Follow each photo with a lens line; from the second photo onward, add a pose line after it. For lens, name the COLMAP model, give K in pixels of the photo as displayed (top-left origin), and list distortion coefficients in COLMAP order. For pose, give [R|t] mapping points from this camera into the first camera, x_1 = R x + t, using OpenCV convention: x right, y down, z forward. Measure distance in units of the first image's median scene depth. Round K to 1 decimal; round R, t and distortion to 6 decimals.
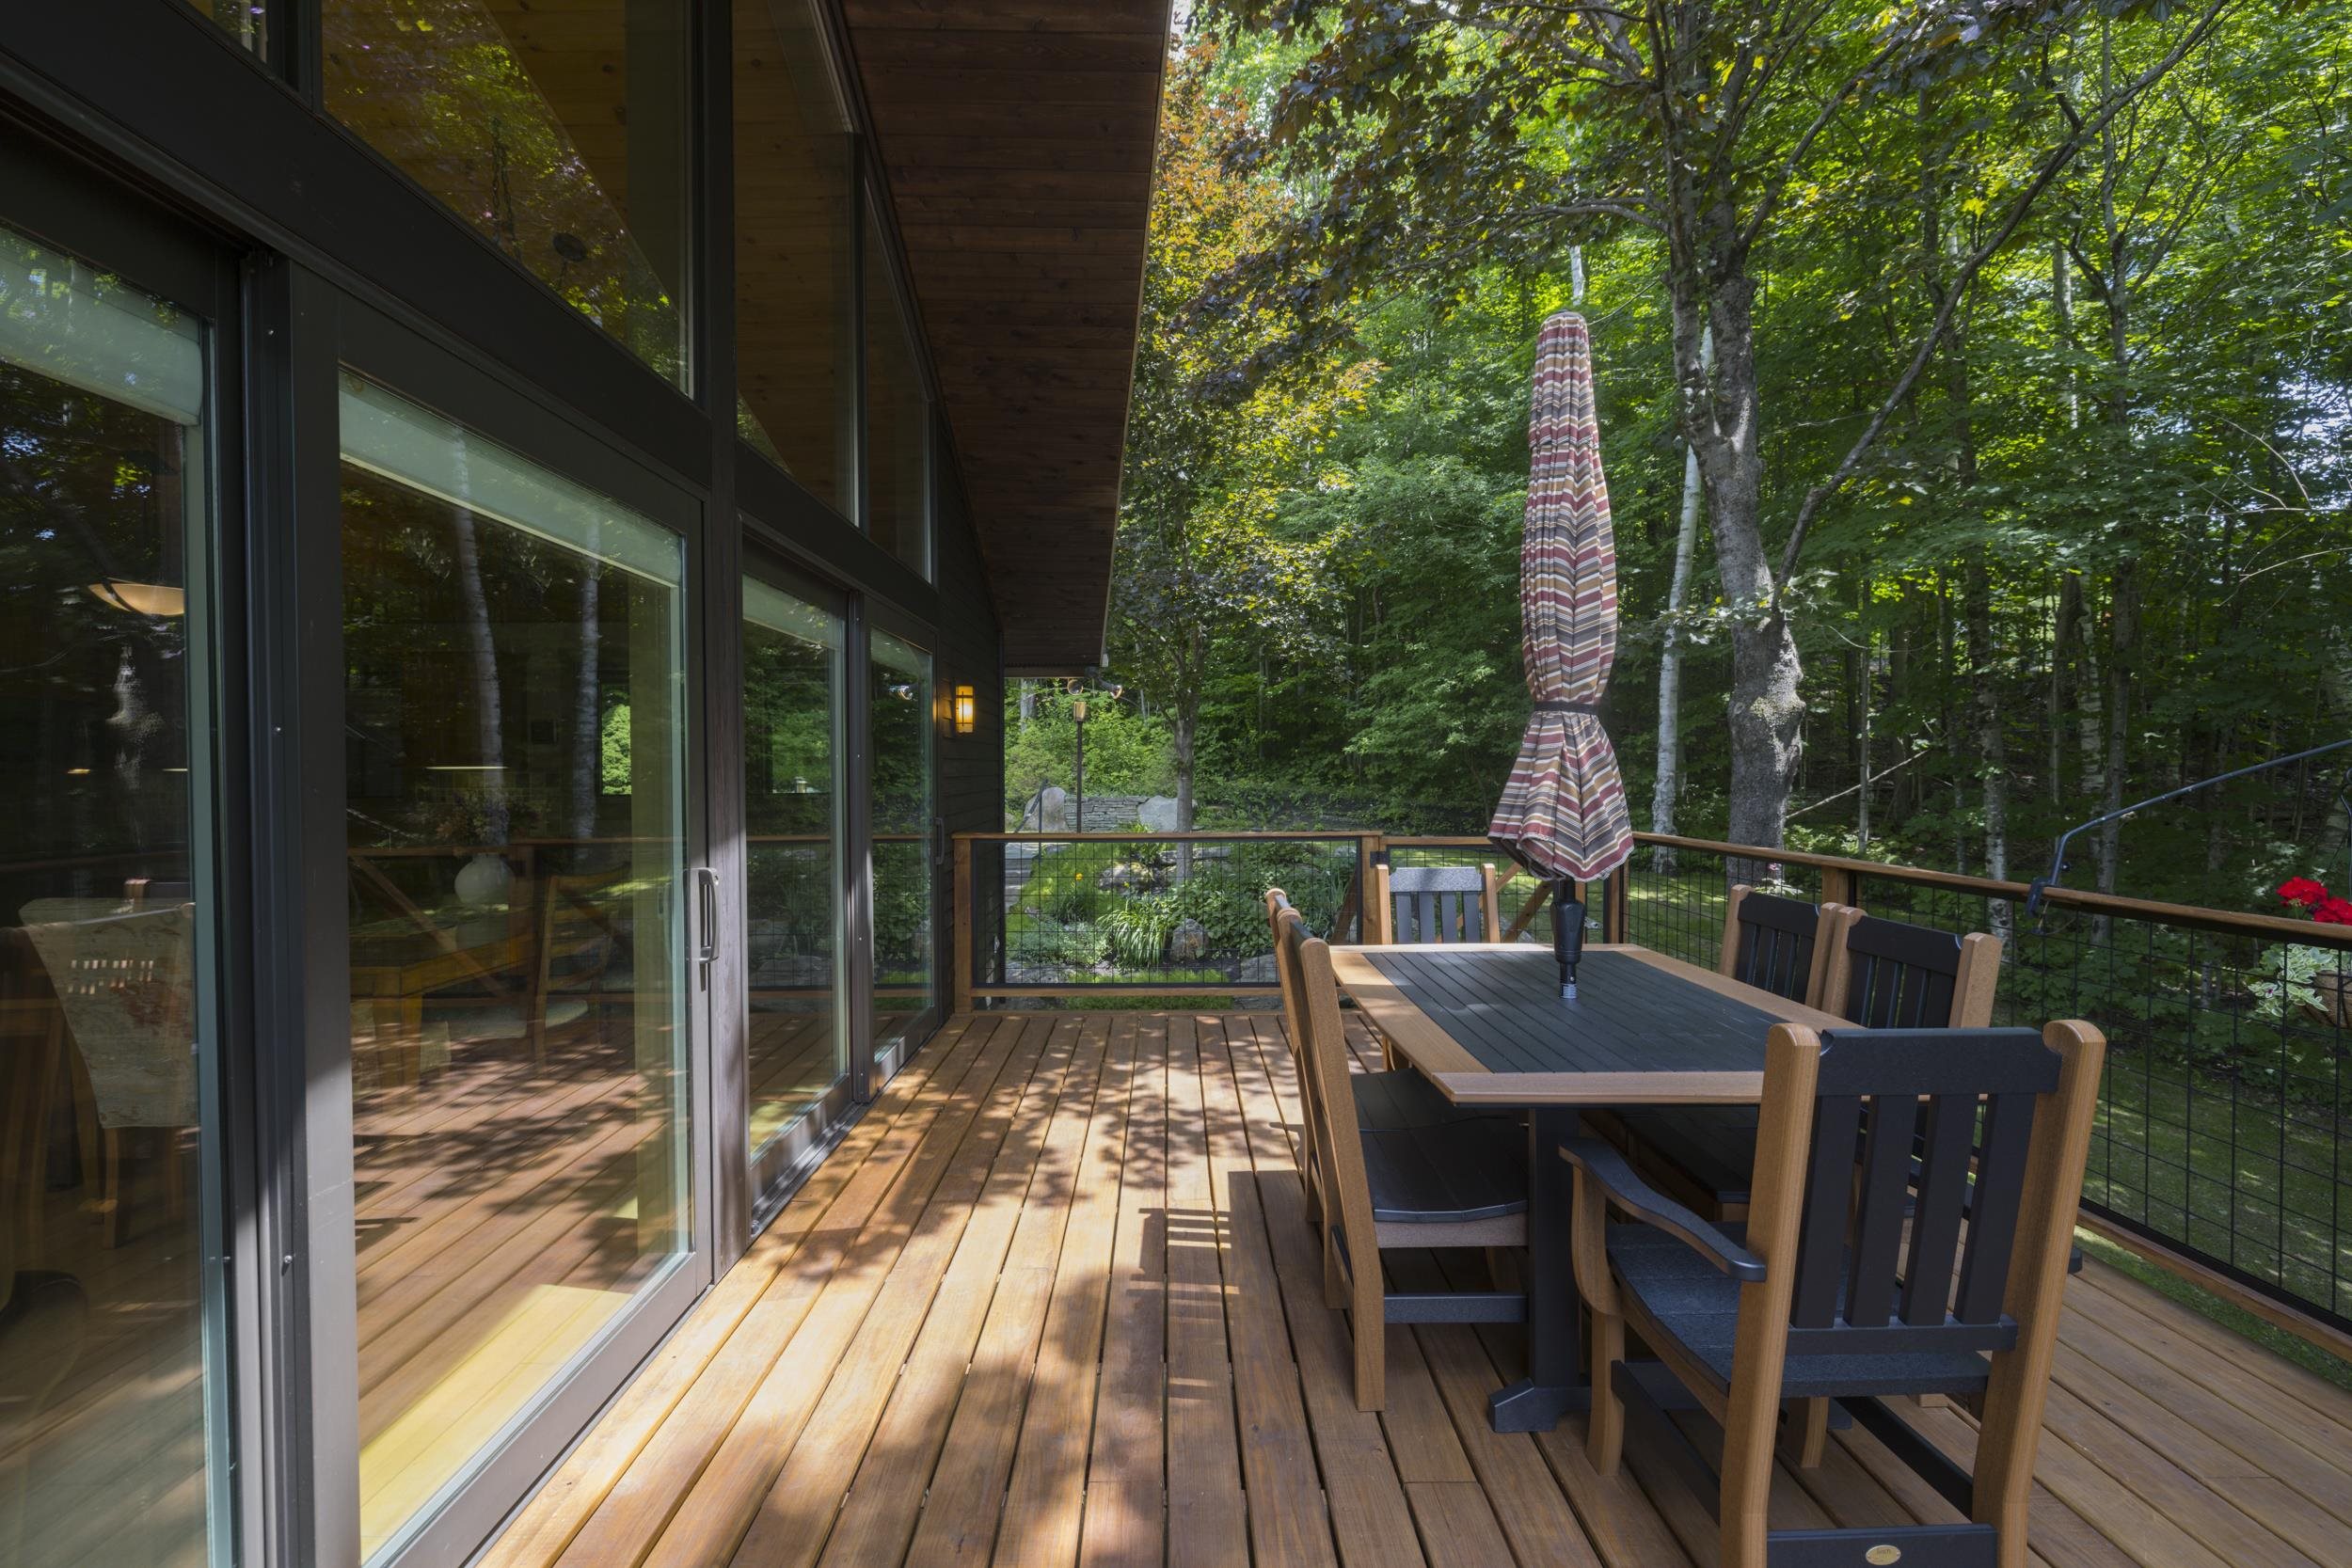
lens RADIAL K [[1013.8, 0, 1175.8], [0, 1013.8, 781.6], [0, 0, 1]] dist [-0.000371, -0.001261]
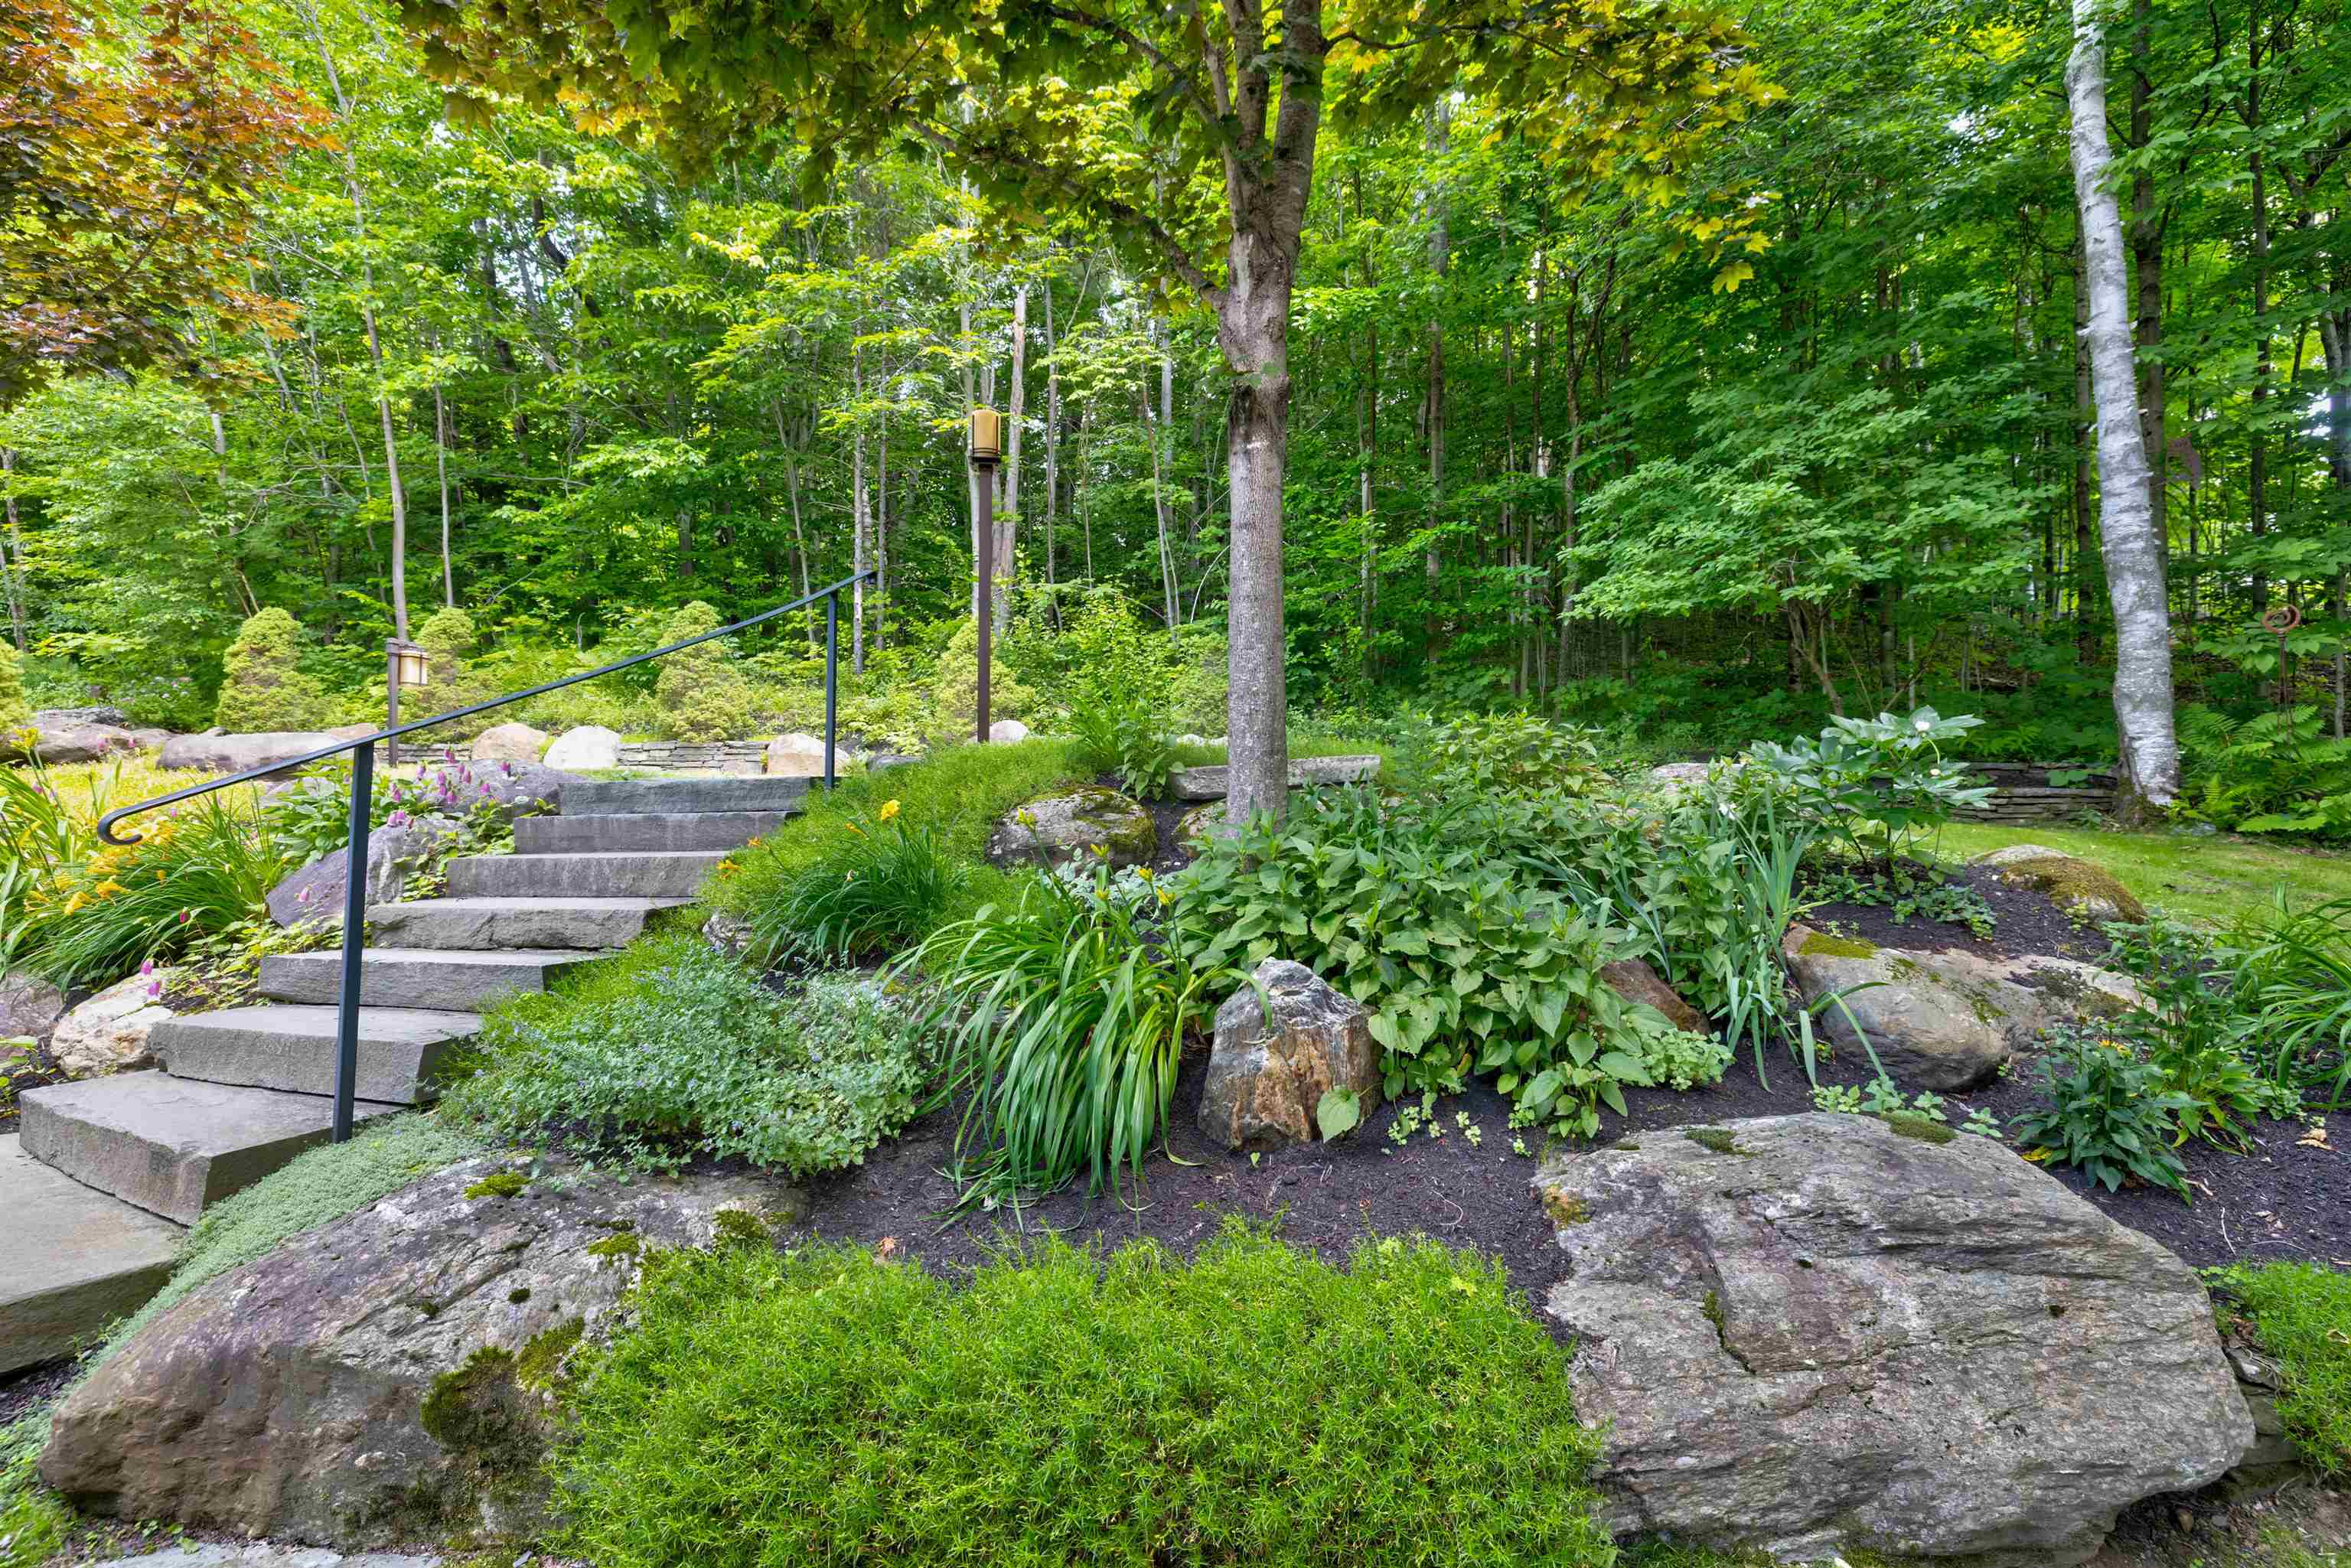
lens RADIAL K [[1013.4, 0, 1184.7], [0, 1013.4, 786.7], [0, 0, 1]] dist [-0.000371, -0.001261]
pose [[0.999363, 0.006504, -0.035102, -0.002074], [-0.007351, 0.999683, -0.024081, 0.099859], [0.034935, 0.024323, 0.999094, 0.756371]]
